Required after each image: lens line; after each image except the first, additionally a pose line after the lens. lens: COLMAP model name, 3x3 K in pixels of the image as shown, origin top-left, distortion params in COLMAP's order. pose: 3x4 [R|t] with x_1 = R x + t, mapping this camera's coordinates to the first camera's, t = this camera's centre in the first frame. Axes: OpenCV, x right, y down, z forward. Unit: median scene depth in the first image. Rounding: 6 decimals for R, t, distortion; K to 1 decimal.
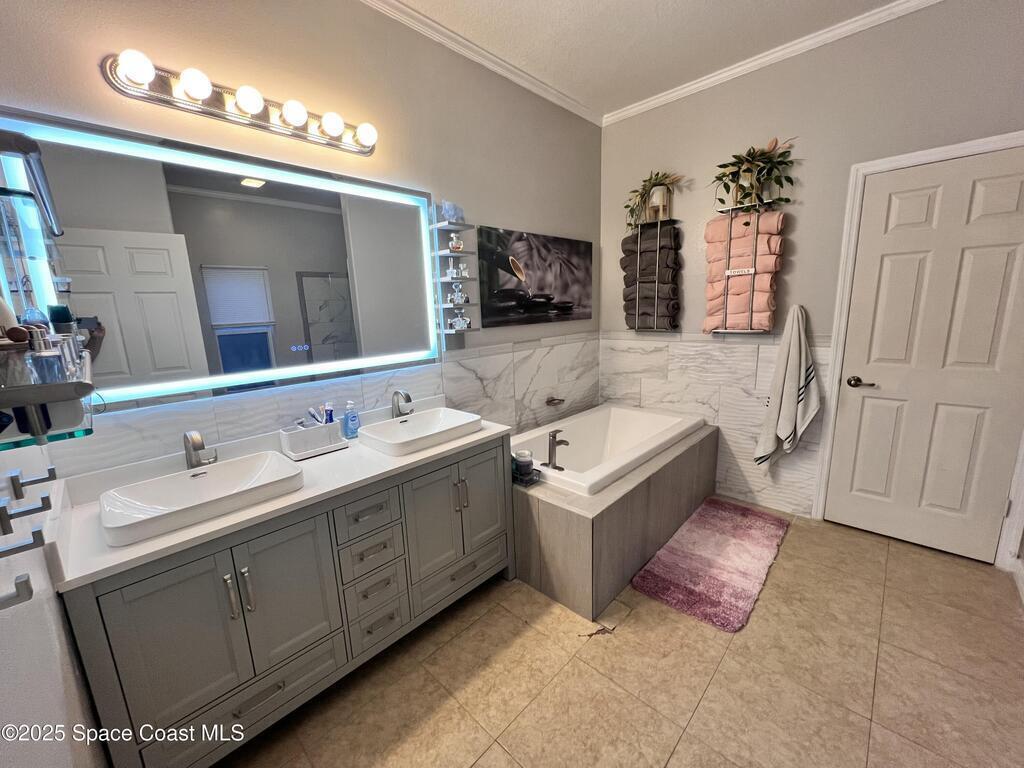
lens RADIAL K [[406.4, 0, 512.0], [0, 406.4, 384.0], [0, 0, 1]] dist [-0.001607, -0.000079]
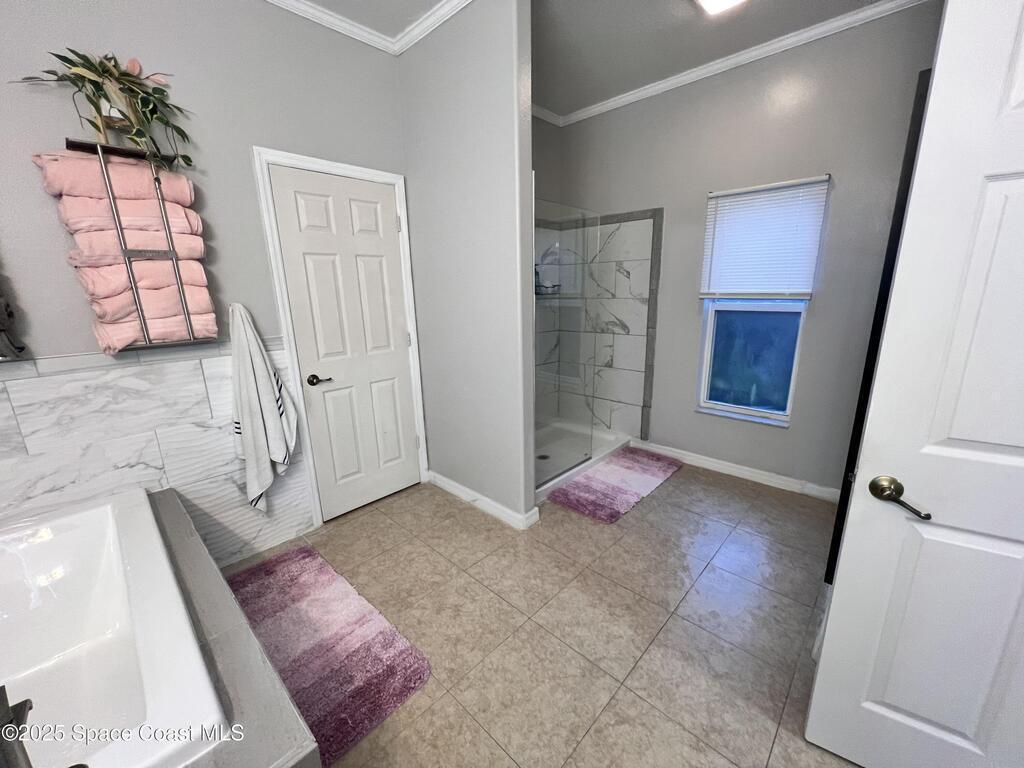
lens RADIAL K [[410.2, 0, 512.0], [0, 410.2, 384.0], [0, 0, 1]] dist [0.011546, 0.000141]
pose [[-0.001543, -0.199671, 0.979862, -0.133428], [0.208164, 0.958334, 0.195611, -0.082418], [-0.978093, 0.204274, 0.040086, 0.434347]]
